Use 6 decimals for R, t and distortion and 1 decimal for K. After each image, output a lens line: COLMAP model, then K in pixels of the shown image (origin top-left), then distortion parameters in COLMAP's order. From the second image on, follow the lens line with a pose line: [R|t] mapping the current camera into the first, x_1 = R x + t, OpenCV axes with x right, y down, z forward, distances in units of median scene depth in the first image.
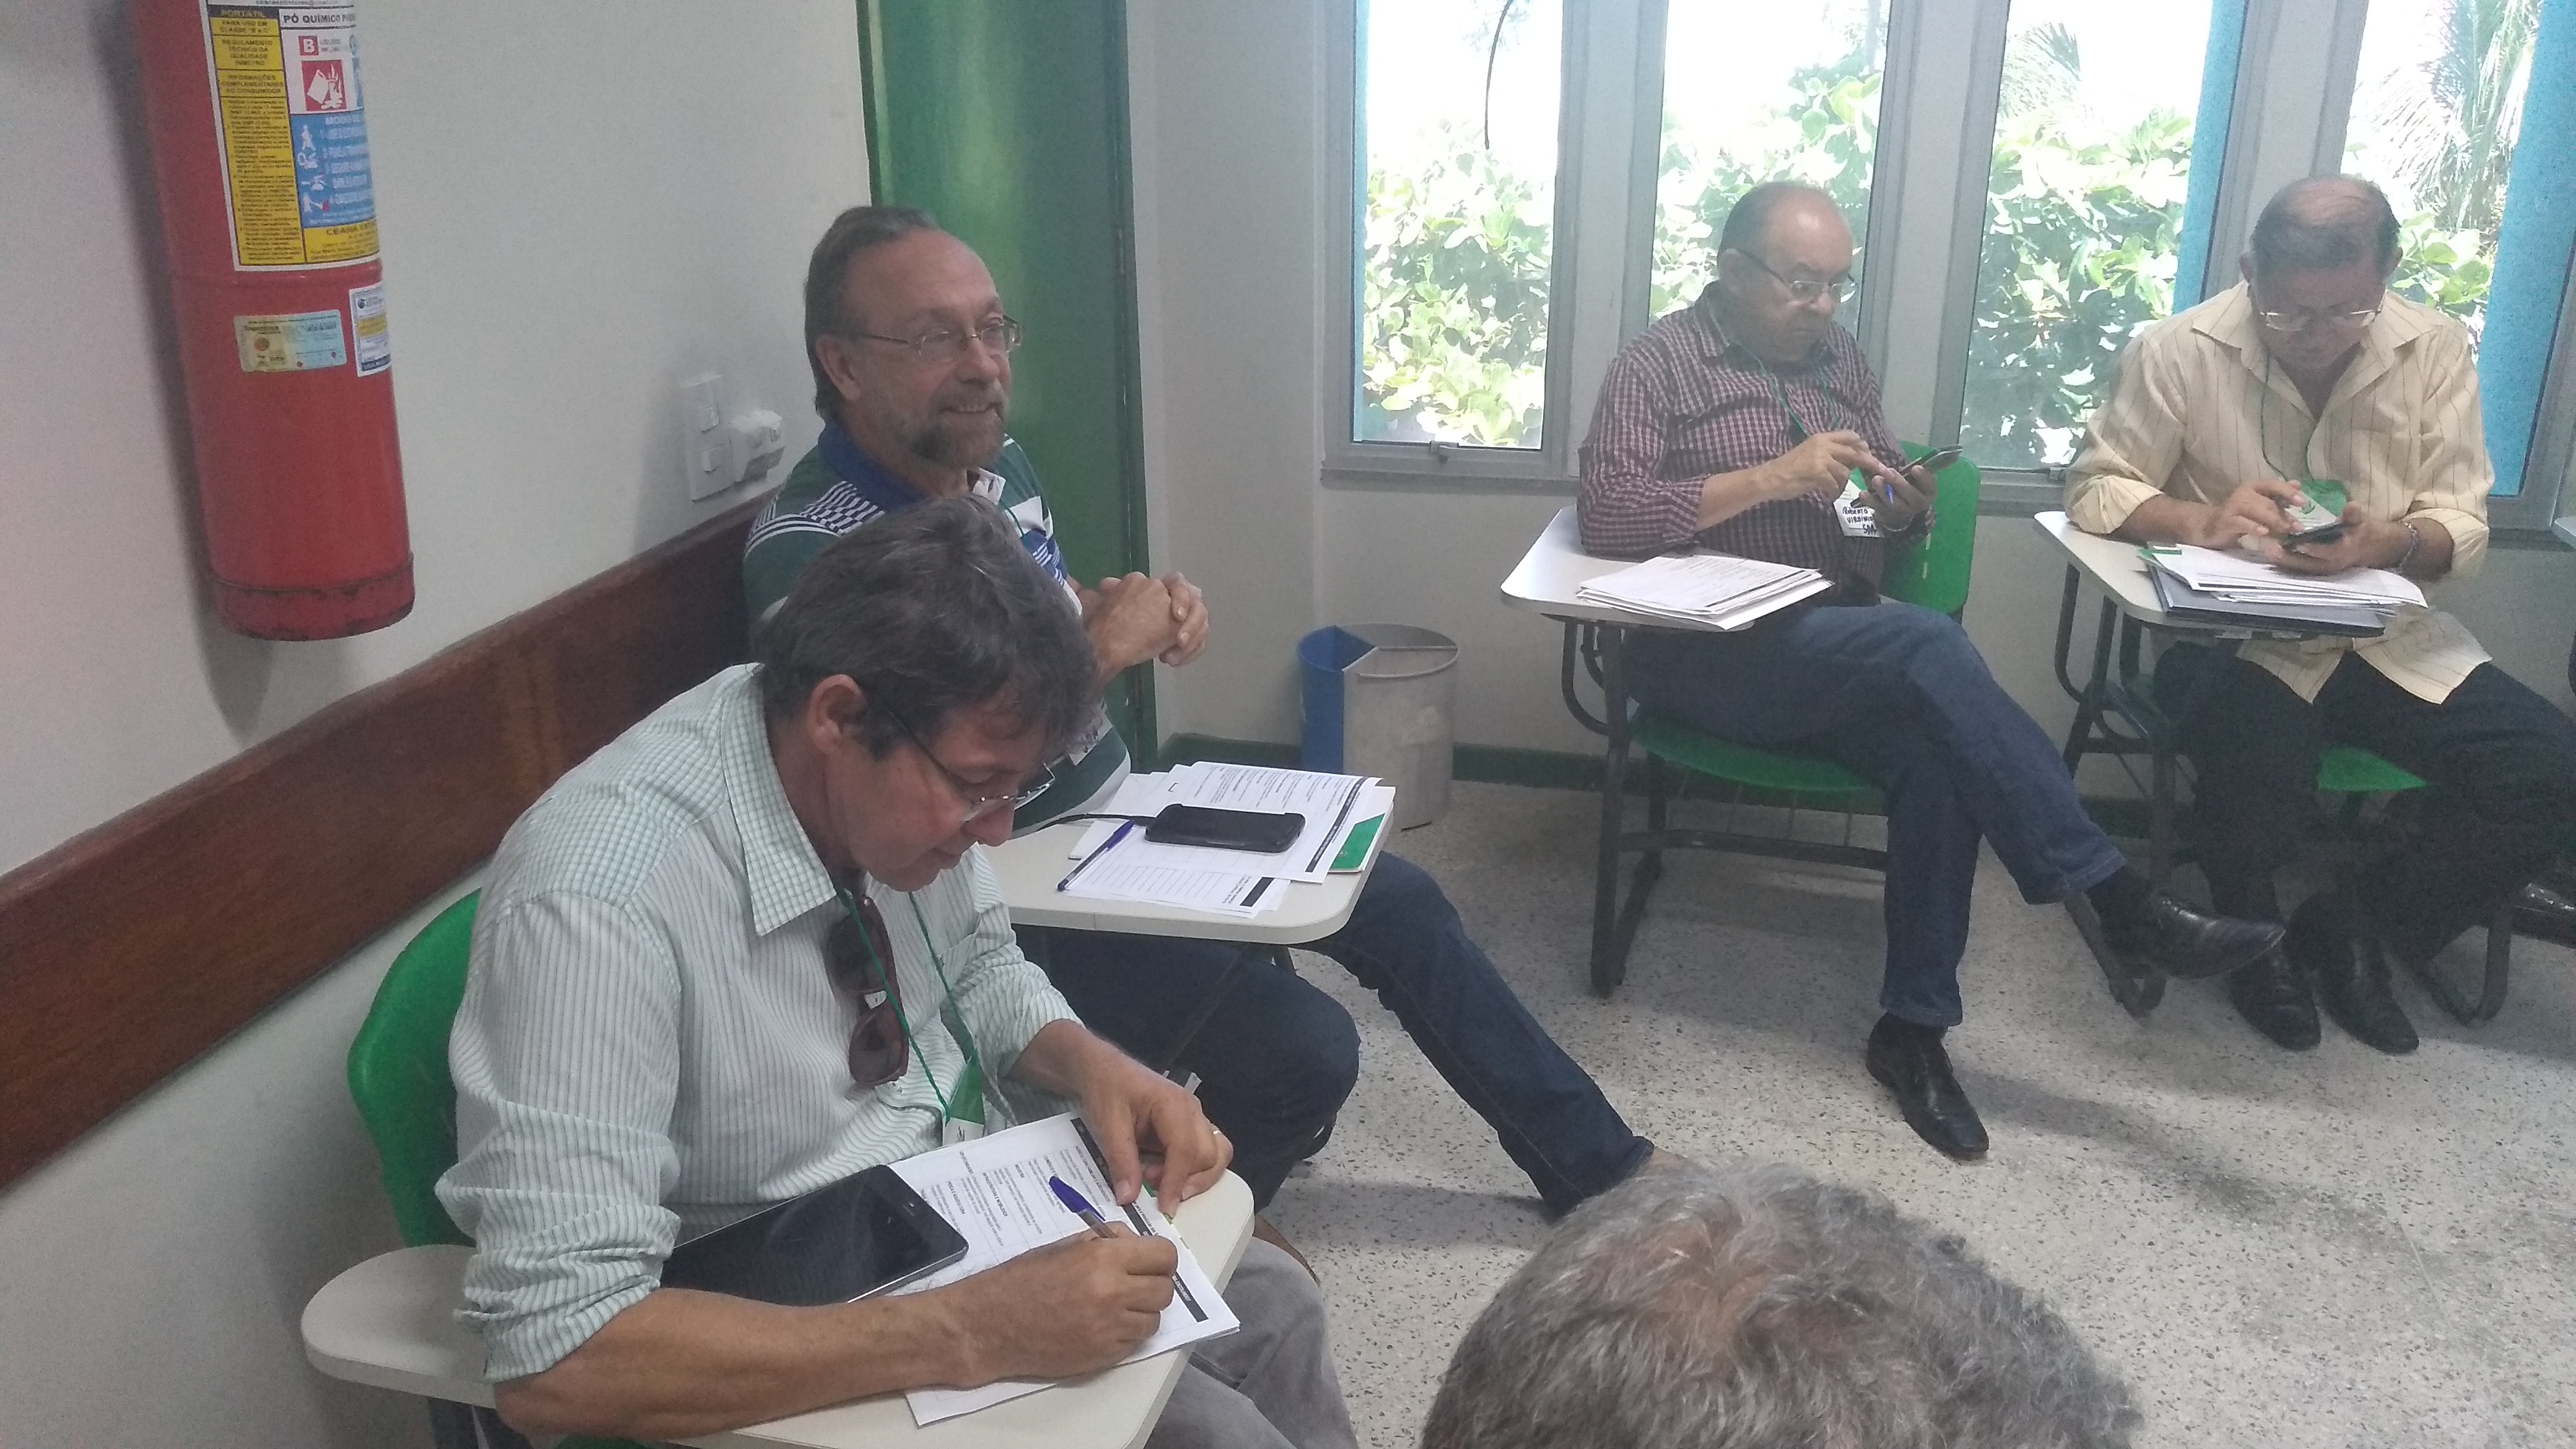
lens RADIAL K [[1986.9, 0, 1288.0], [0, 1986.9, 724.5], [0, 0, 1]] dist [-0.005723, -0.001273]
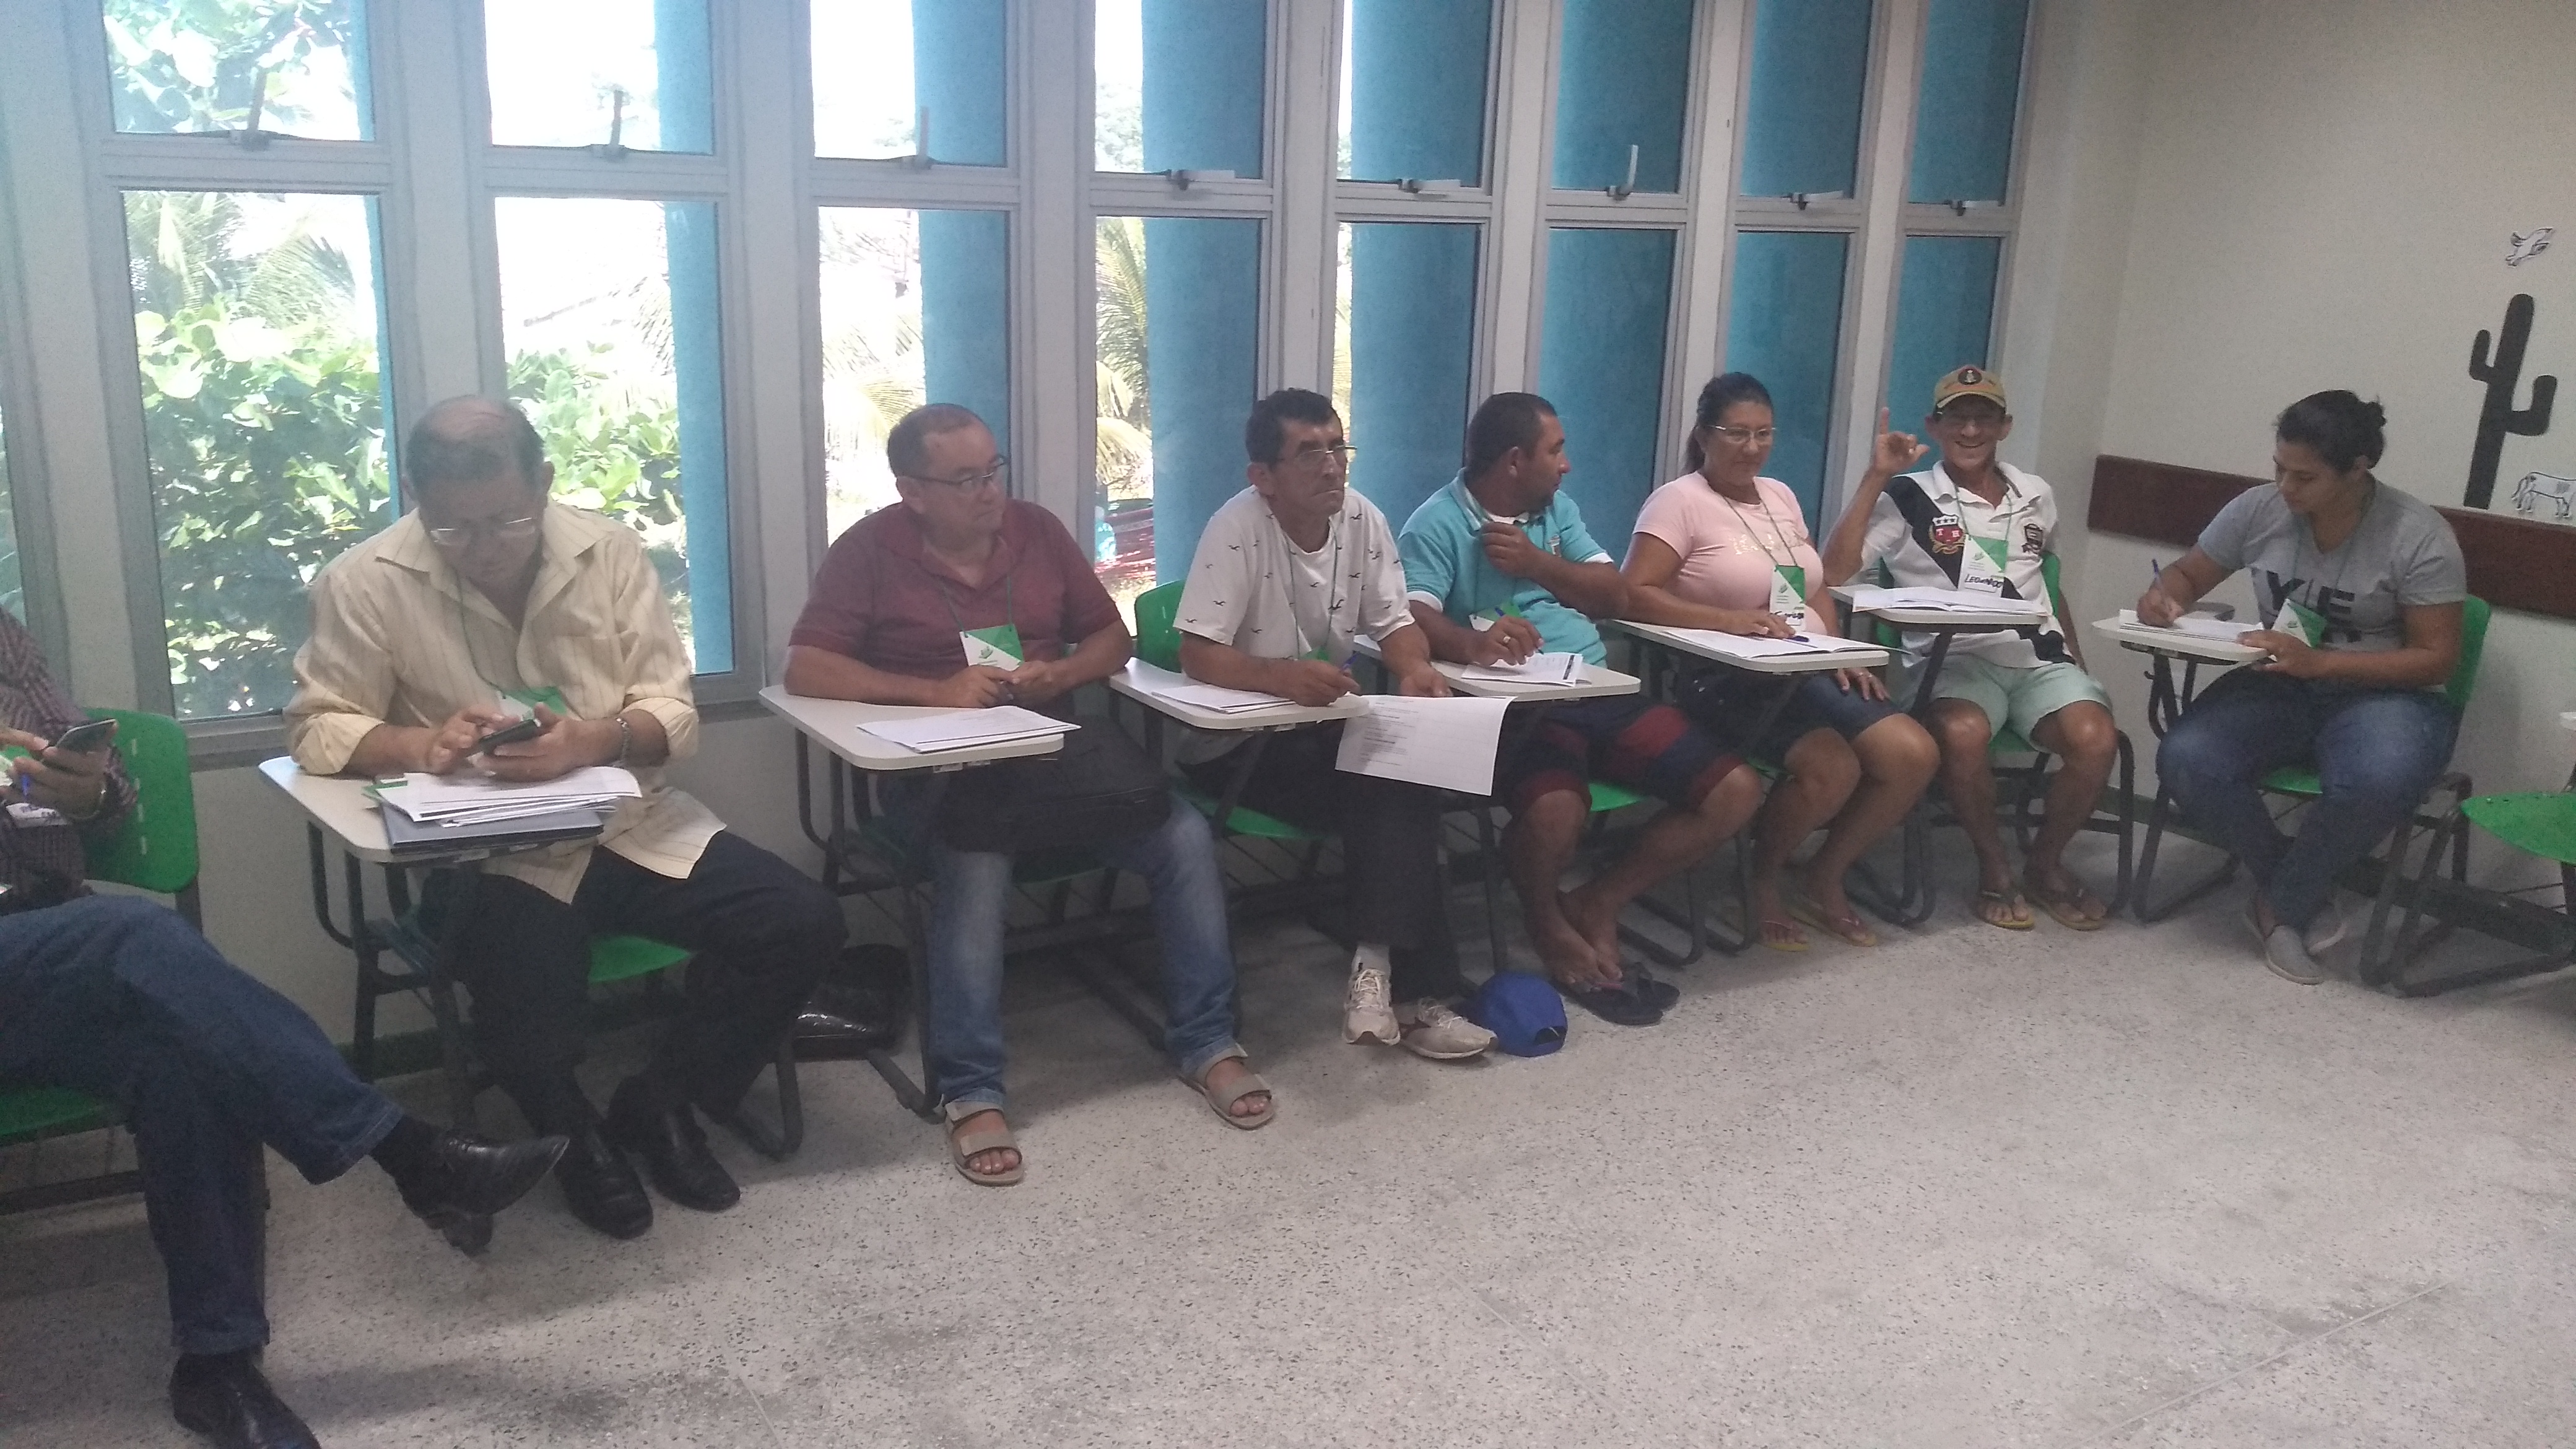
lens RADIAL K [[1949.5, 0, 1288.0], [0, 1949.5, 724.5], [0, 0, 1]] dist [0.007233, 0.002644]
pose [[0.725578, -0.158668, 0.669598, 0.123801], [0.216029, 0.976383, -0.002725, -0.018128], [-0.653351, 0.146629, 0.742719, -0.004410]]
